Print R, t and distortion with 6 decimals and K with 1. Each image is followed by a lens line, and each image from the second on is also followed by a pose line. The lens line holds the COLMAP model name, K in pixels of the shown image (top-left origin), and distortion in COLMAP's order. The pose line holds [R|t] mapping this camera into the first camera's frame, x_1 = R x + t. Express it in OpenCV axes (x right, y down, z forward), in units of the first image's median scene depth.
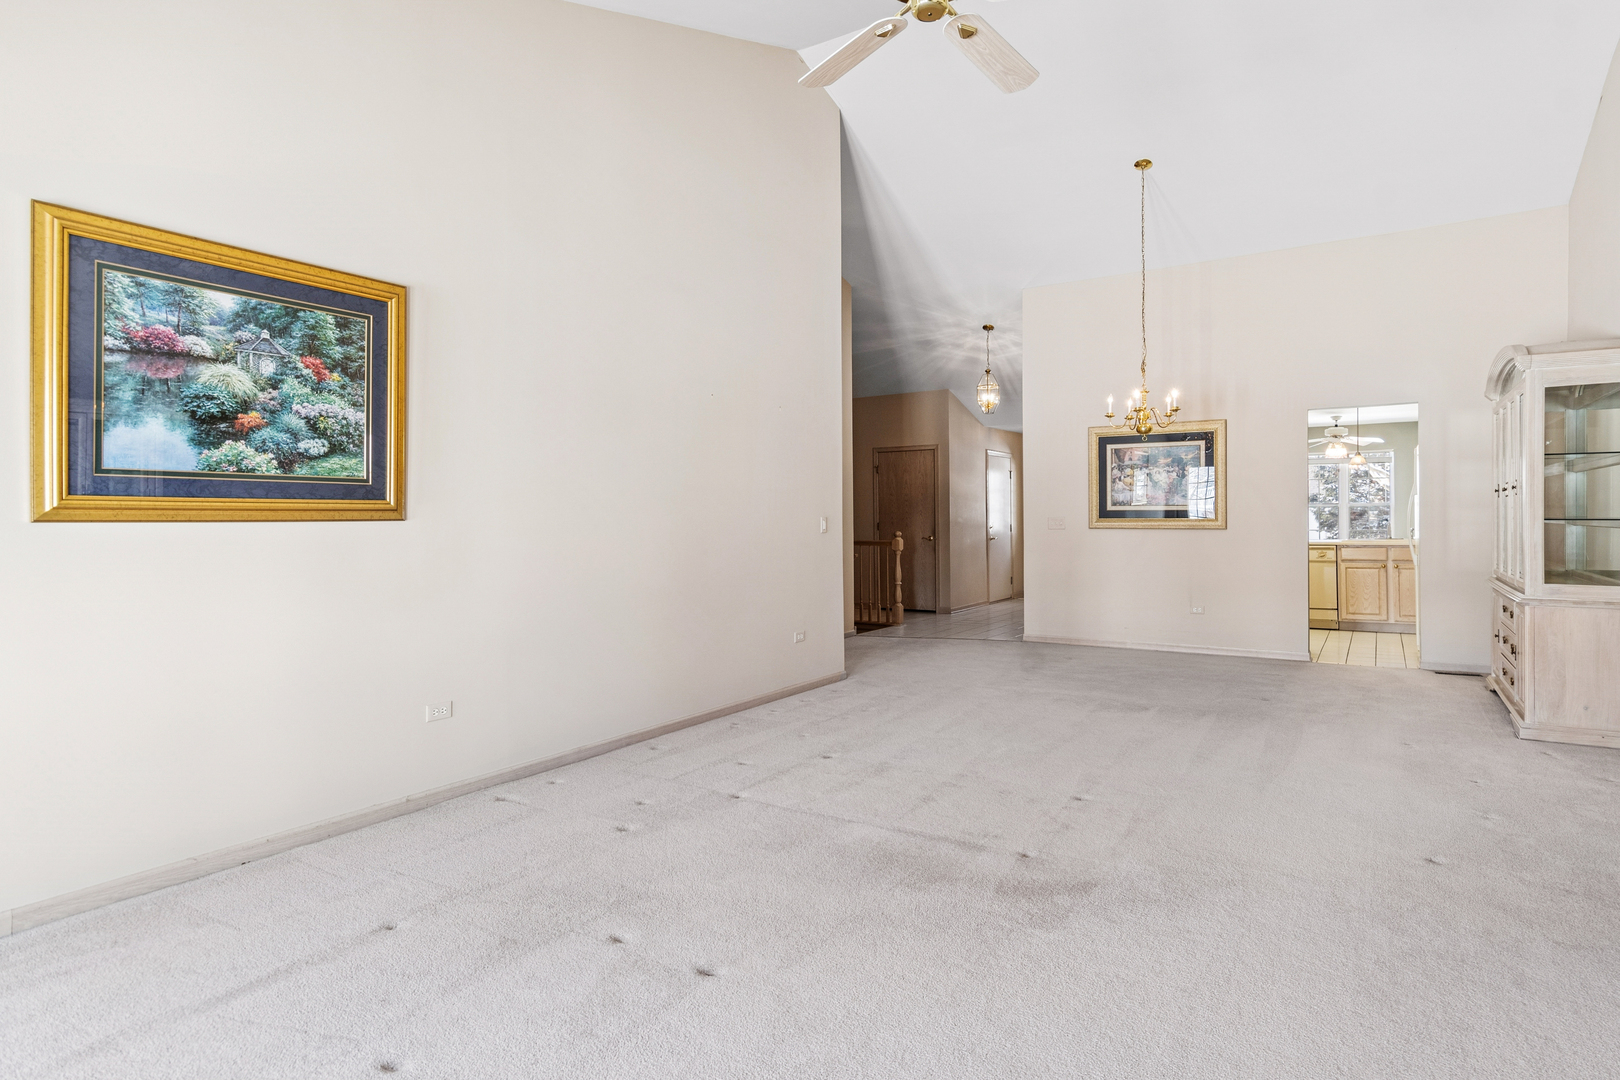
lens RADIAL K [[877.0, 0, 806.3], [0, 877.0, 534.3], [0, 0, 1]] dist [0.004441, -0.002321]
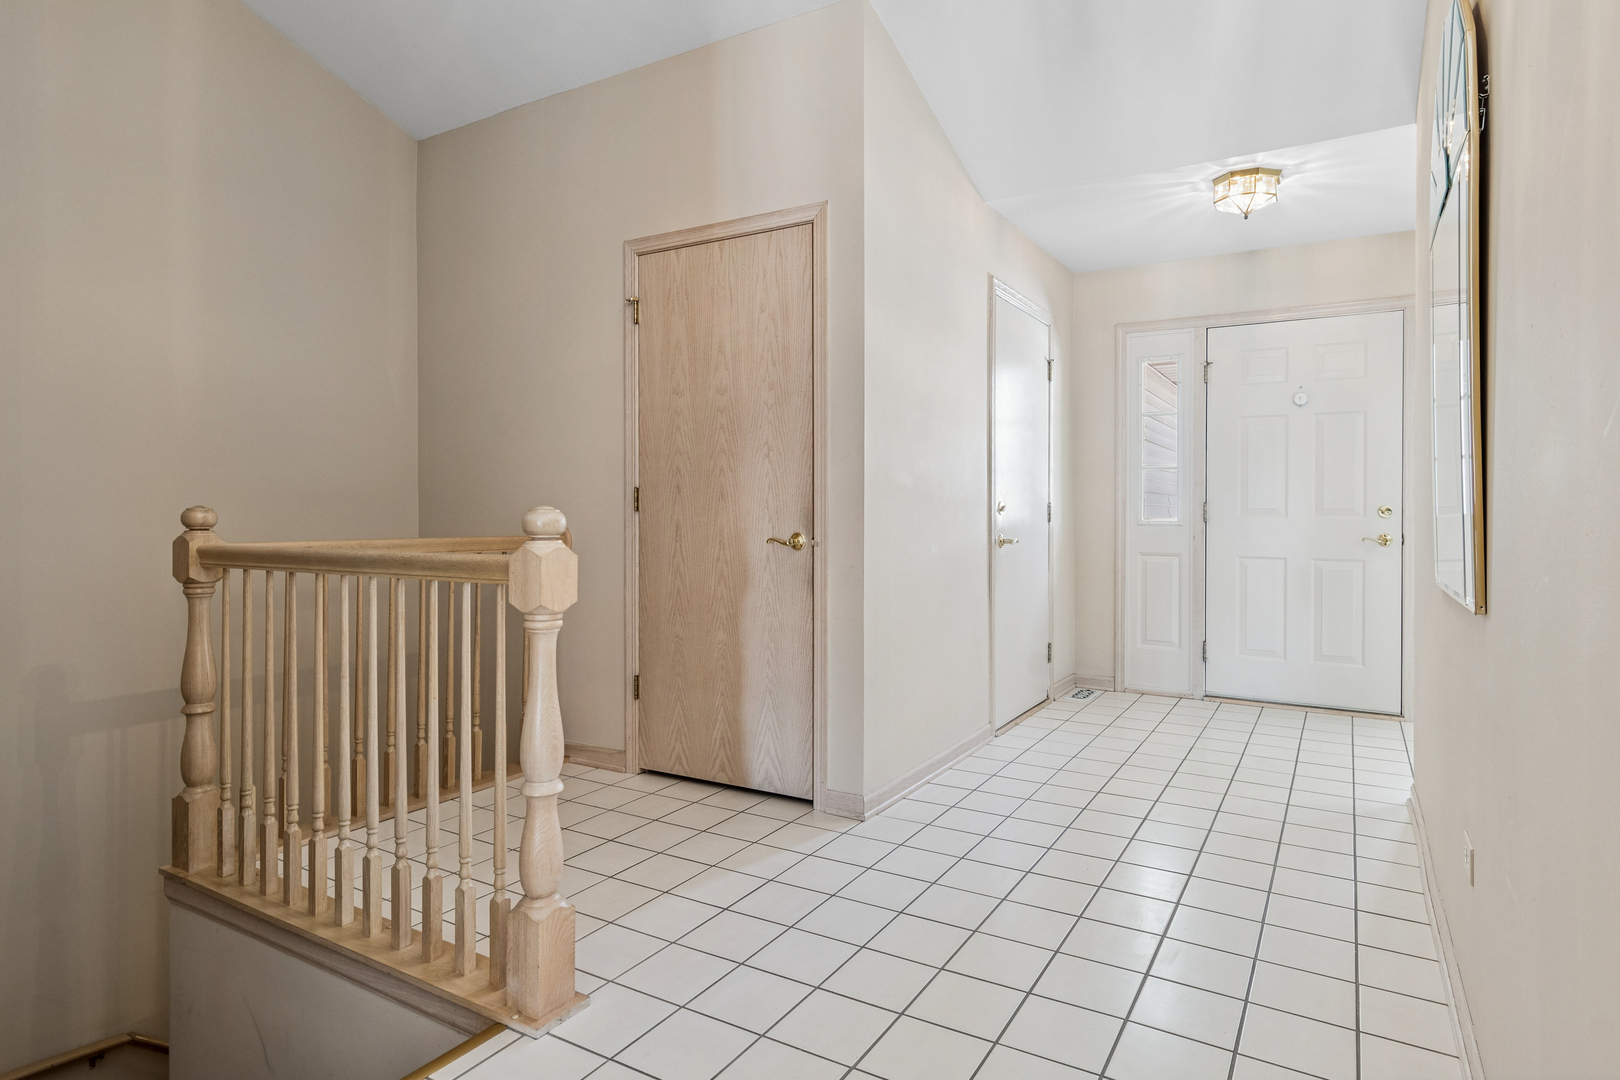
lens RADIAL K [[877.0, 0, 814.6], [0, 877.0, 534.1], [0, 0, 1]] dist [0.004441, -0.002321]
pose [[0.999162, 0.010547, 0.039553, 0.135012], [-0.010868, 0.999910, 0.007895, 0.000005], [-0.039466, -0.008318, 0.999186, 0.713556]]
